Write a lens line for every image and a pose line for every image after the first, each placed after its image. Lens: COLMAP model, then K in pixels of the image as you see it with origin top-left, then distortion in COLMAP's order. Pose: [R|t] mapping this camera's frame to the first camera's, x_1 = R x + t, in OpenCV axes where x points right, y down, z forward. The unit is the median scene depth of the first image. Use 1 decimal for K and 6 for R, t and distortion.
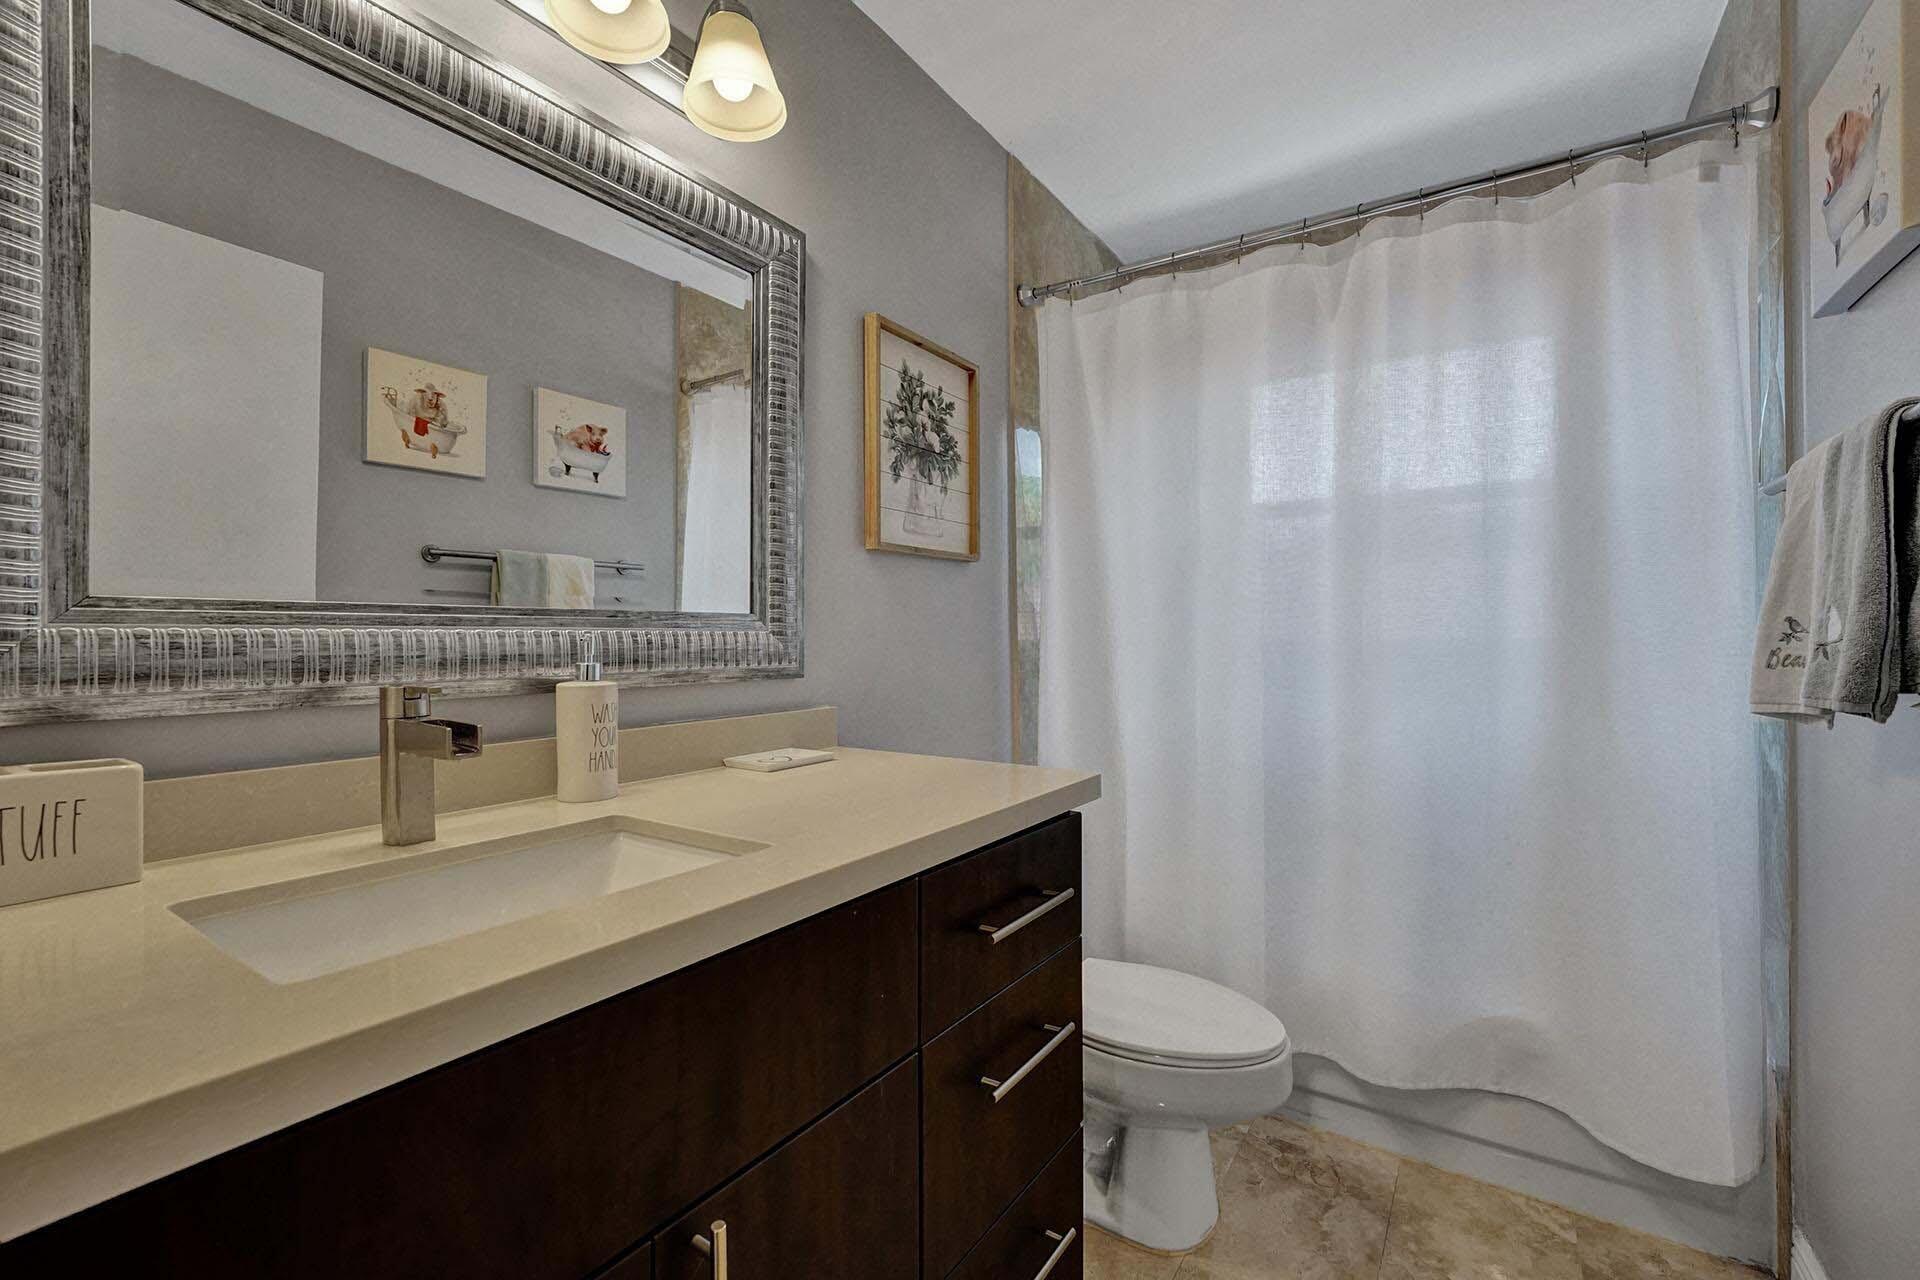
lens RADIAL K [[806.1, 0, 968.1], [0, 806.1, 633.9], [0, 0, 1]] dist [-0.013097, 0.002552]
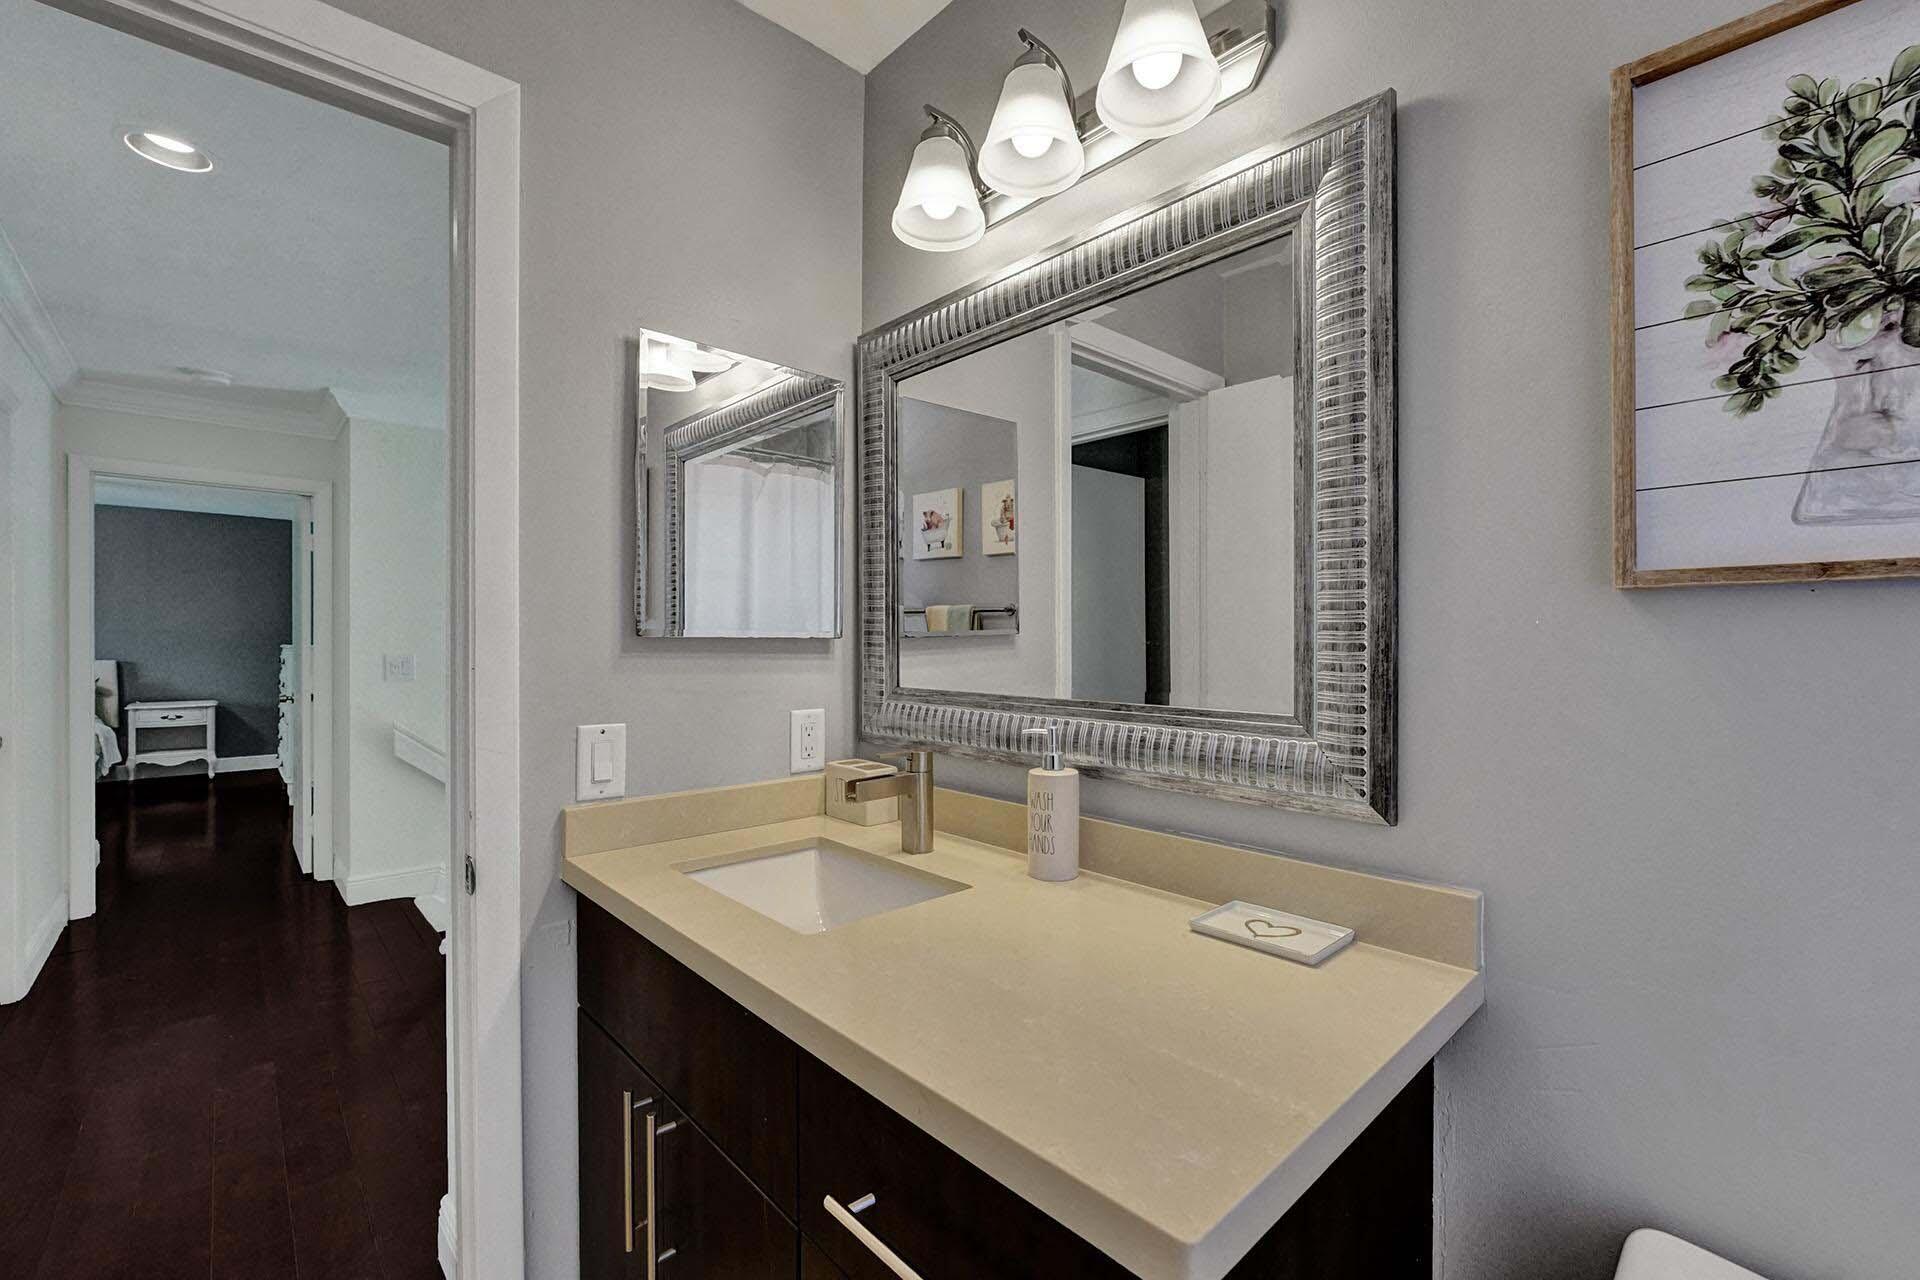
lens RADIAL K [[806.1, 0, 969.5], [0, 806.1, 644.1], [0, 0, 1]] dist [-0.013097, 0.002552]
pose [[-0.230173, 0.008317, -0.973114, 0.392235], [0.003555, 0.999964, 0.007706, -0.075897], [0.973143, -0.001686, -0.230194, 0.716538]]
